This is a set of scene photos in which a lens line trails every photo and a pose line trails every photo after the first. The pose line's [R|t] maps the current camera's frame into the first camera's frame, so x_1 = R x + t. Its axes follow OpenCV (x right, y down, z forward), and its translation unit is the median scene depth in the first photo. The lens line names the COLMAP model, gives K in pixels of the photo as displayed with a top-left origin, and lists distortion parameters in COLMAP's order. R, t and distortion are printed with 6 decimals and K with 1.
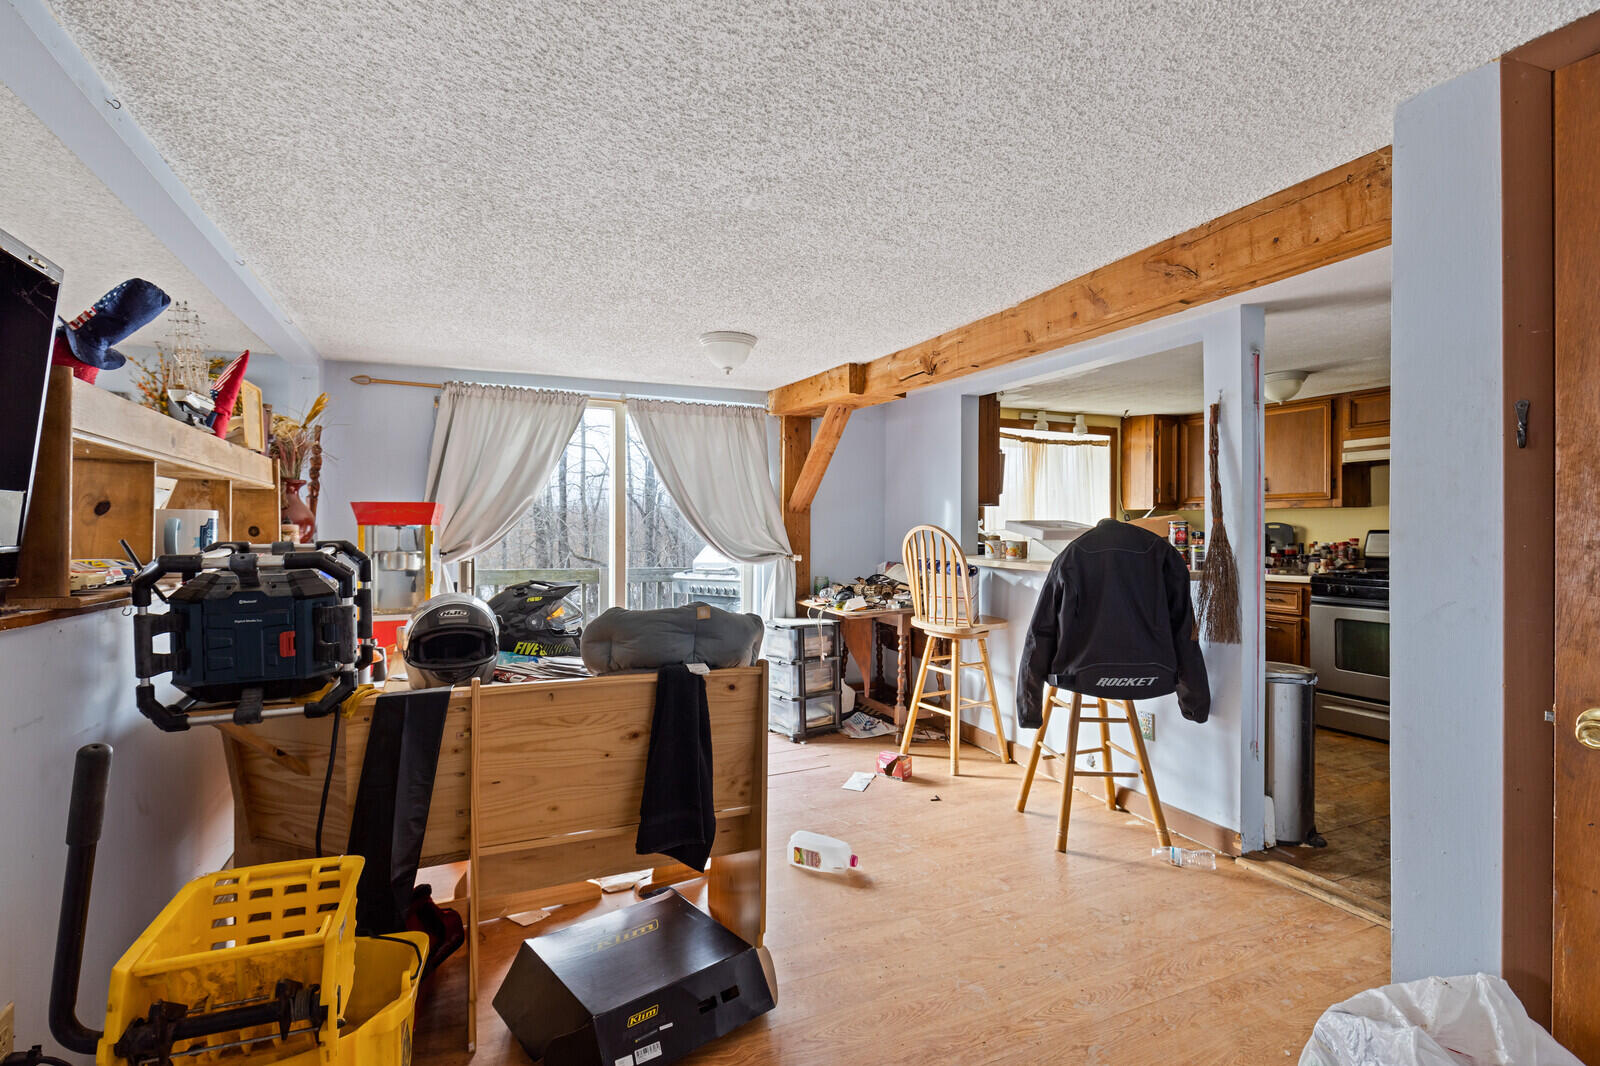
lens RADIAL K [[765.8, 0, 794.9], [0, 765.8, 527.9], [0, 0, 1]] dist [0.000347, -0.000798]
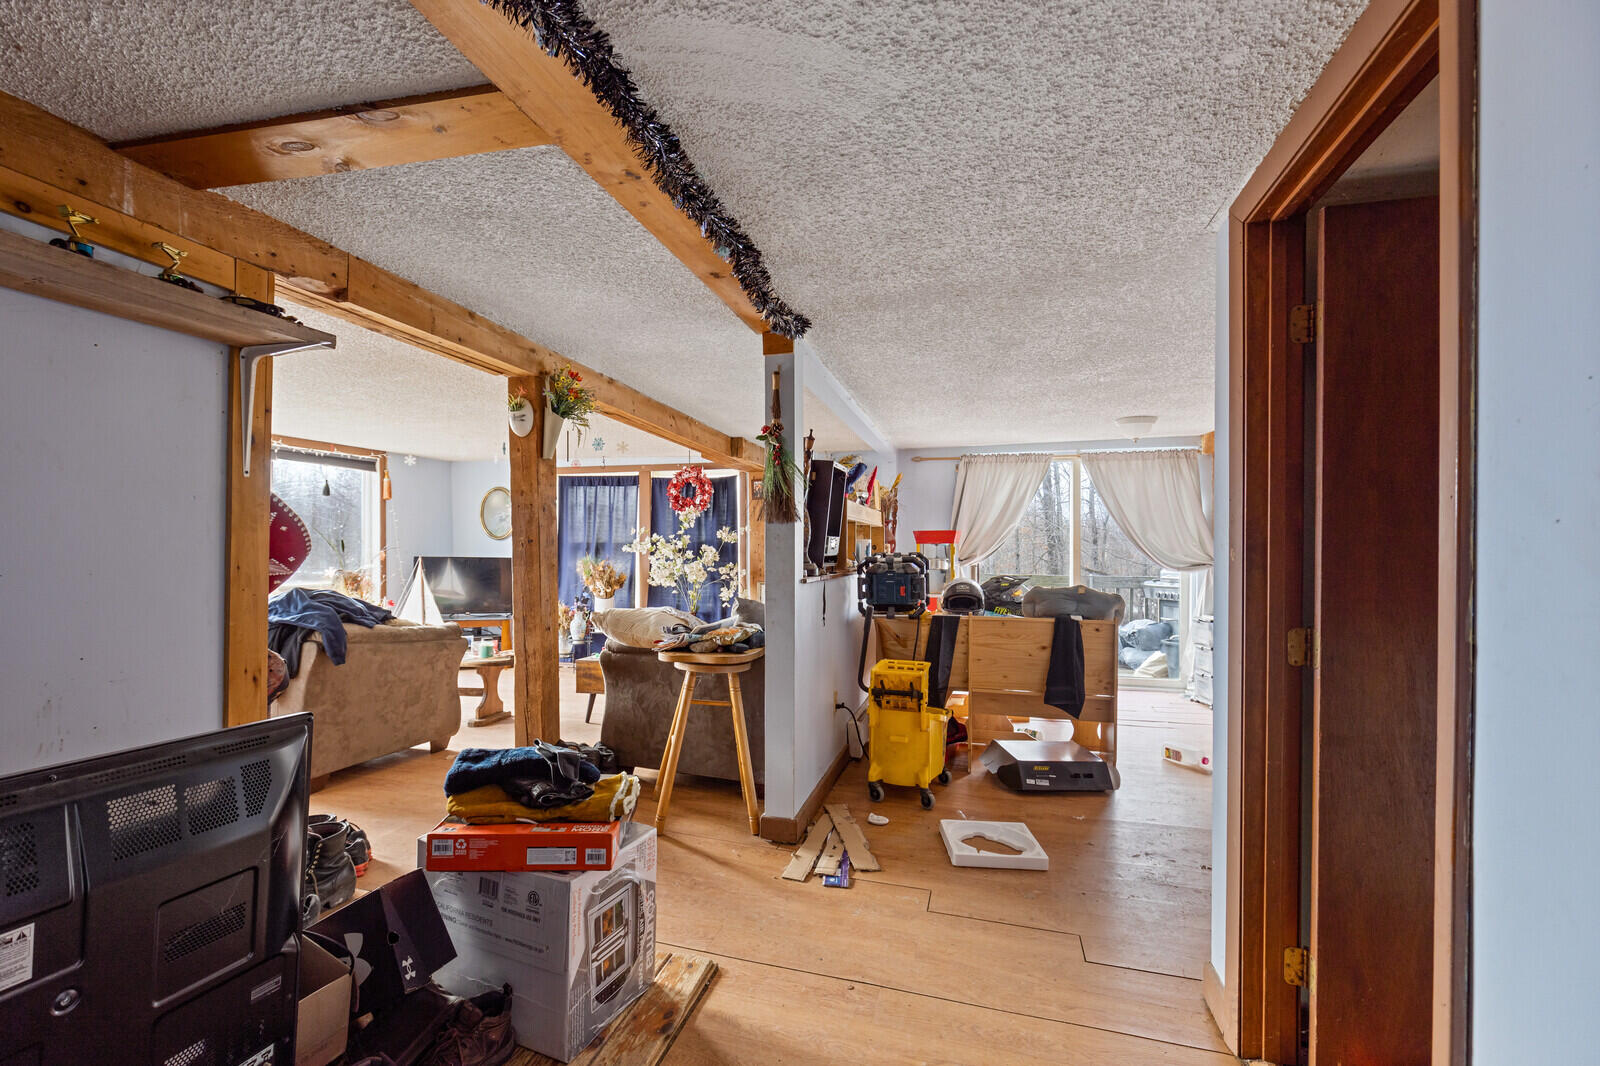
lens RADIAL K [[765.8, 0, 791.0], [0, 765.8, 539.9], [0, 0, 1]] dist [0.000347, -0.000798]
pose [[0.792129, -0.002669, -0.610348, 0.241712], [0.002441, 0.999996, -0.001204, -0.008557], [0.610349, -0.000536, 0.792133, -0.496589]]
